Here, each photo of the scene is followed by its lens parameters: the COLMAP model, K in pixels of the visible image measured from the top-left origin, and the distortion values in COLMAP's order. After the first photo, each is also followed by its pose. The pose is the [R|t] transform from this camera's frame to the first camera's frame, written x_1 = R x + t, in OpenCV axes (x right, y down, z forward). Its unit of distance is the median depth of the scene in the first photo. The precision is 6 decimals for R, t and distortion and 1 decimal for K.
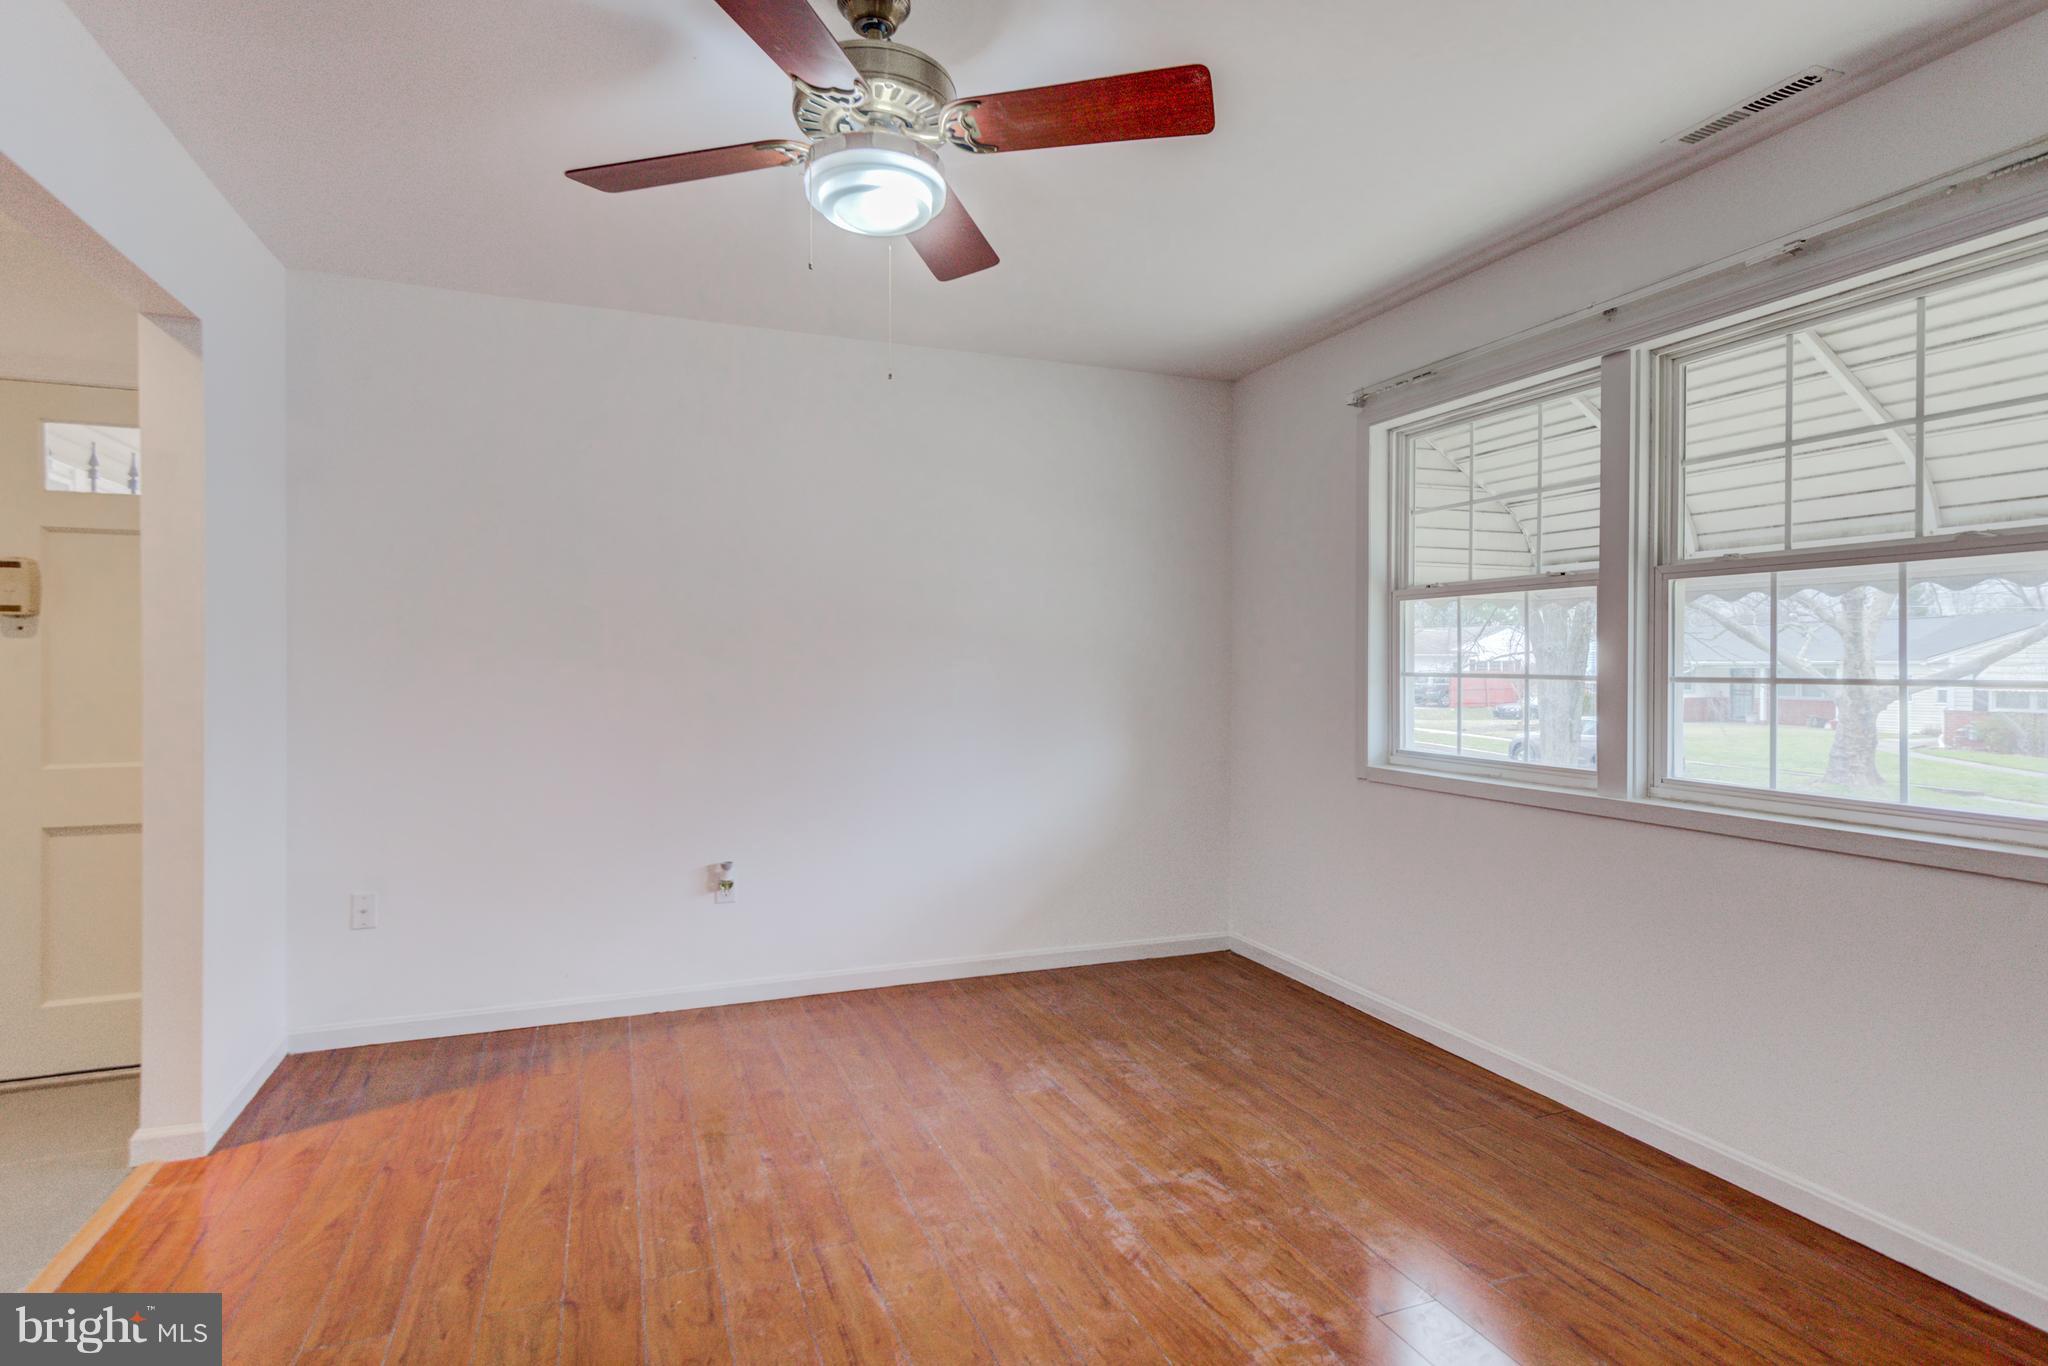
lens RADIAL K [[1081.3, 0, 1005.5], [0, 1081.3, 672.4], [0, 0, 1]] dist [-0.011309, 0.003915]
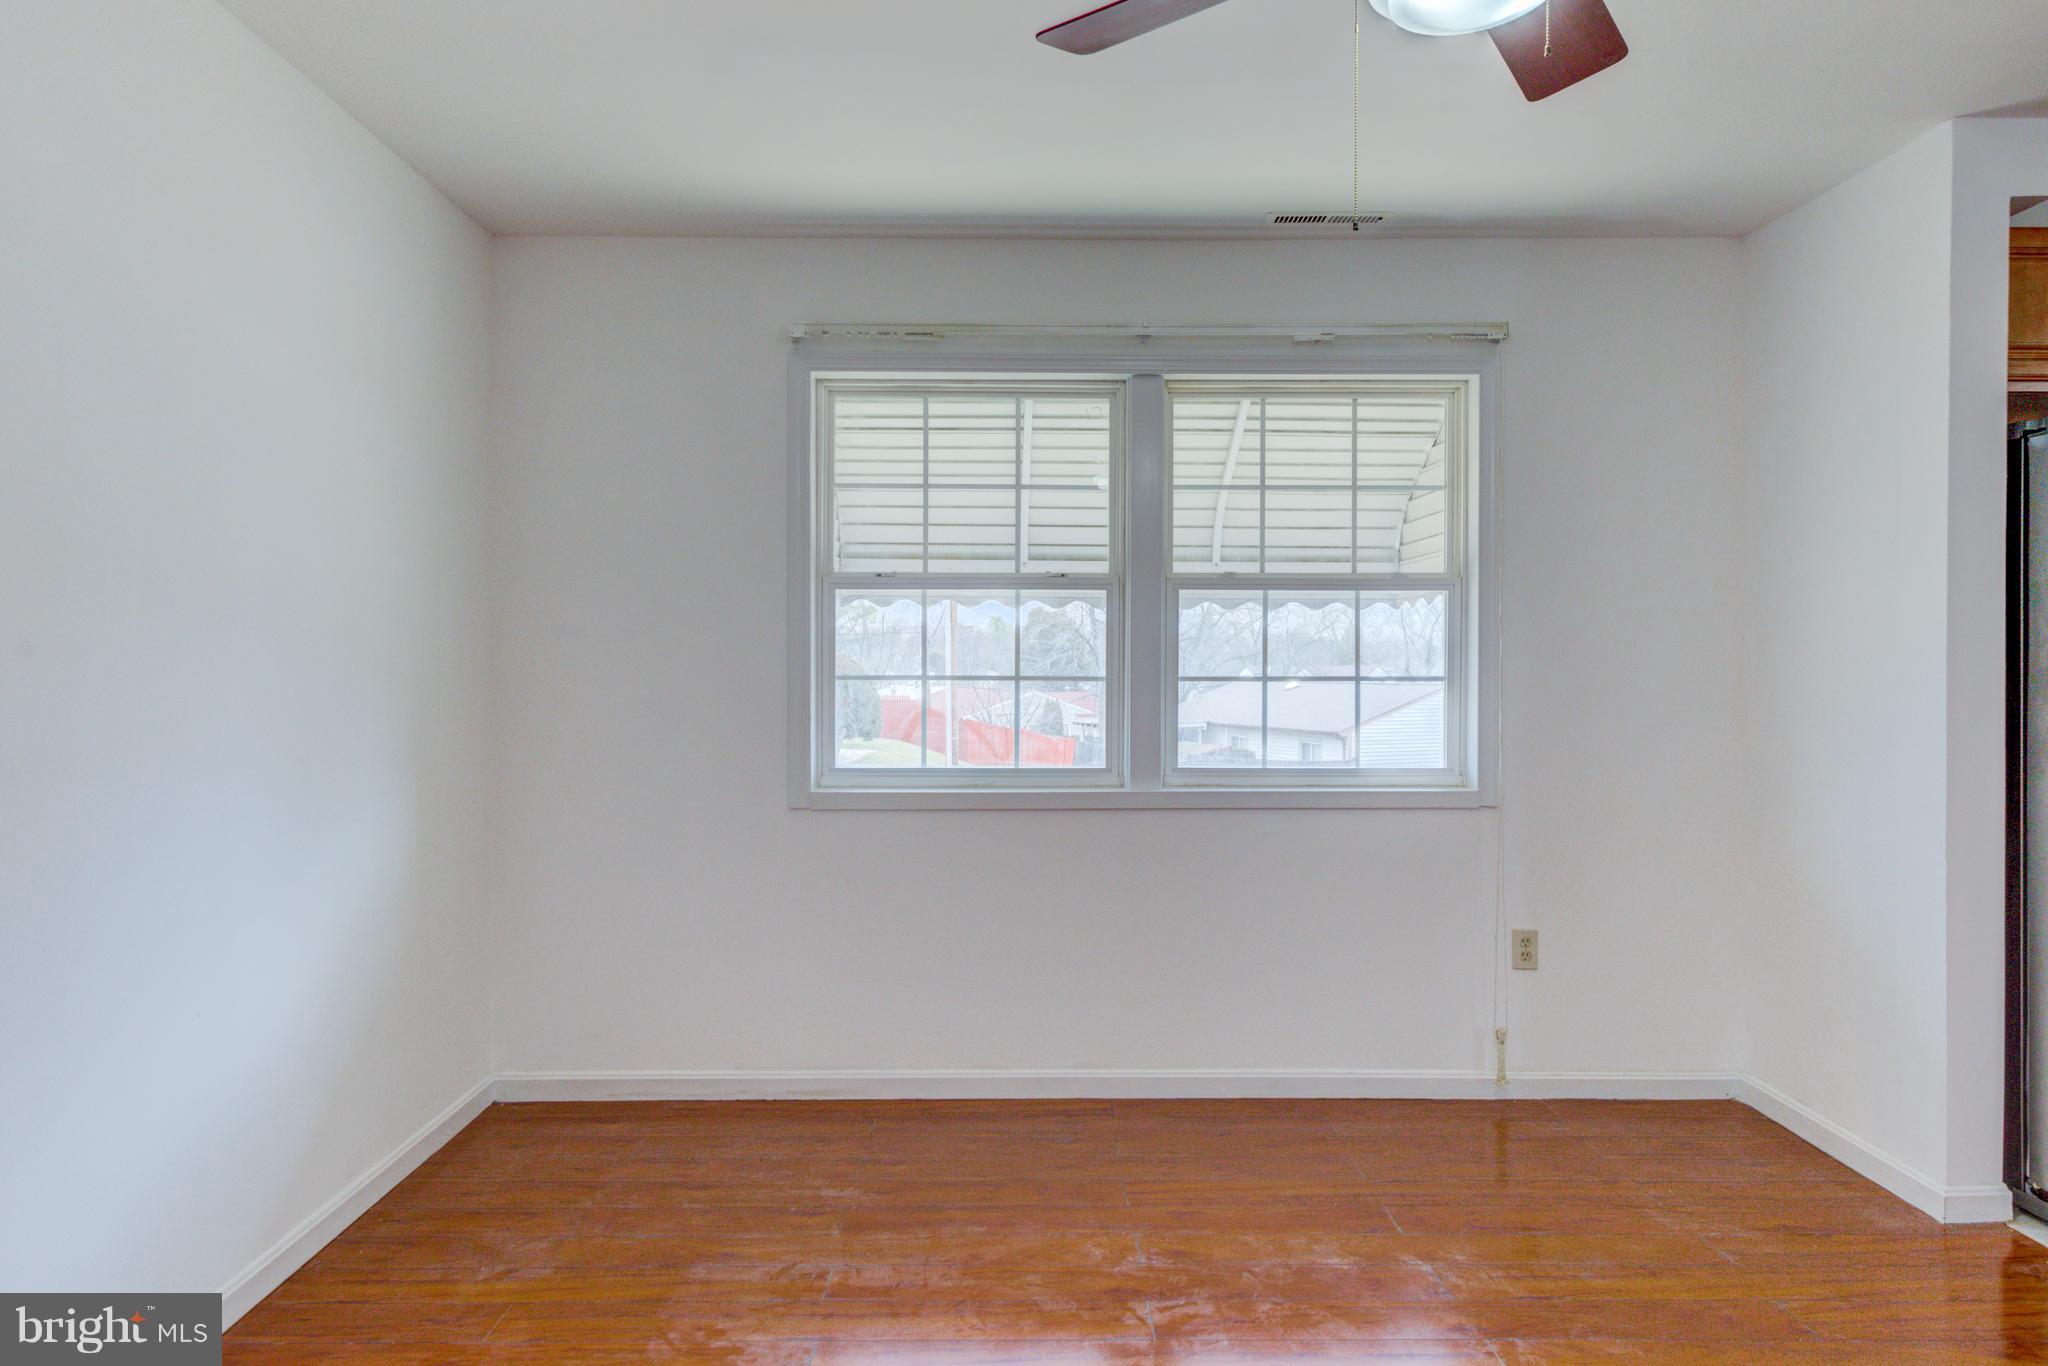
lens RADIAL K [[1275.6, 0, 1051.0], [0, 1275.6, 651.5], [0, 0, 1]] dist [0.015193, 0.002246]
pose [[0.333686, -0.000104, 0.942684, -0.650743], [0.011751, 0.999923, -0.004049, -0.016490], [-0.942611, 0.012428, 0.333661, 0.650382]]
